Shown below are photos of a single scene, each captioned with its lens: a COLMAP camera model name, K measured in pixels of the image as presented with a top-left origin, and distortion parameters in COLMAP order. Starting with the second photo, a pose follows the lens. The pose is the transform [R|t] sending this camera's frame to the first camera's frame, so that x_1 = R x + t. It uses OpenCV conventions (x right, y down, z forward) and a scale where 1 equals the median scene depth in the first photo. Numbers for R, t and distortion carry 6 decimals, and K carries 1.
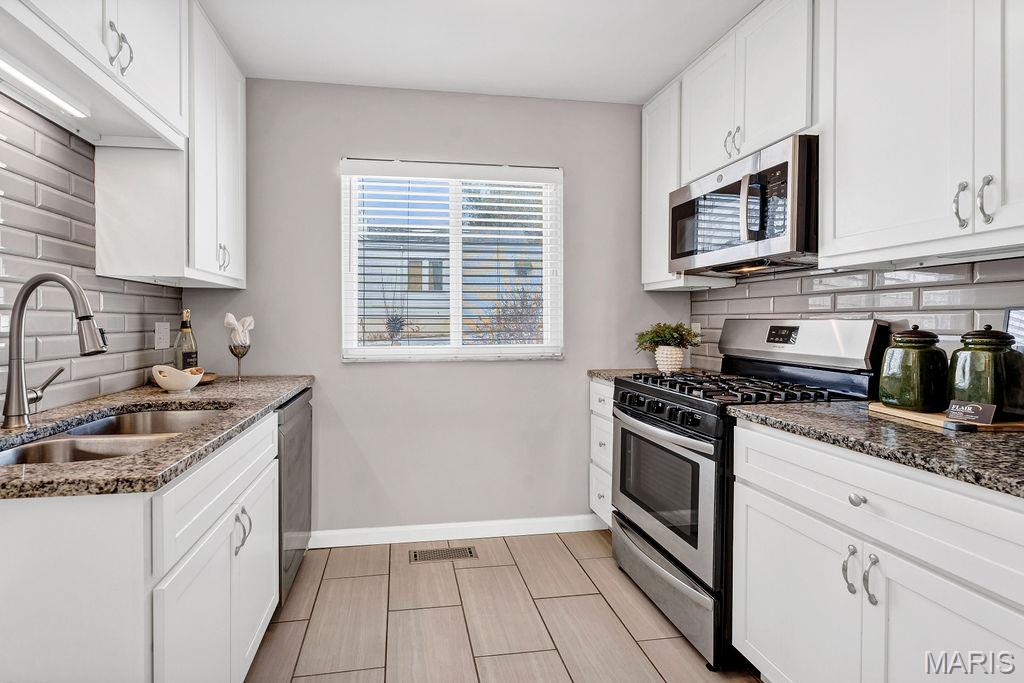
lens RADIAL K [[469.7, 0, 509.3], [0, 469.7, 332.1], [0, 0, 1]] dist [0.004303, 0.000055]
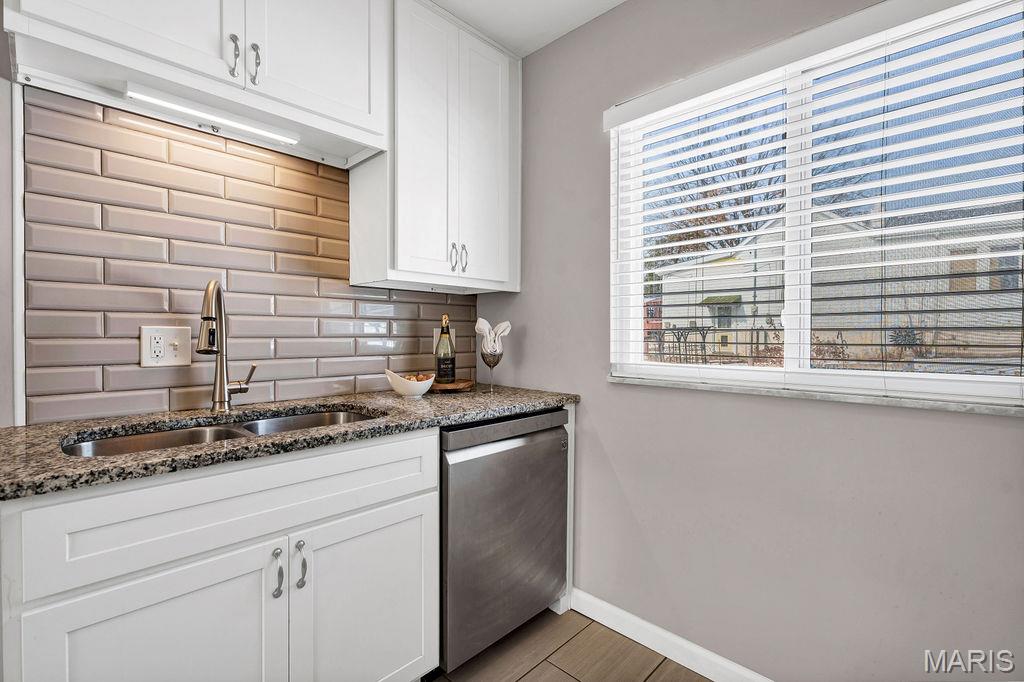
lens RADIAL K [[469.7, 0, 514.5], [0, 469.7, 340.1], [0, 0, 1]] dist [0.004303, 0.000055]
pose [[0.550496, 0.010434, -0.834772, 0.239668], [-0.020473, 0.999790, -0.001004, 0.002794], [0.834587, 0.017643, 0.550594, 0.613572]]
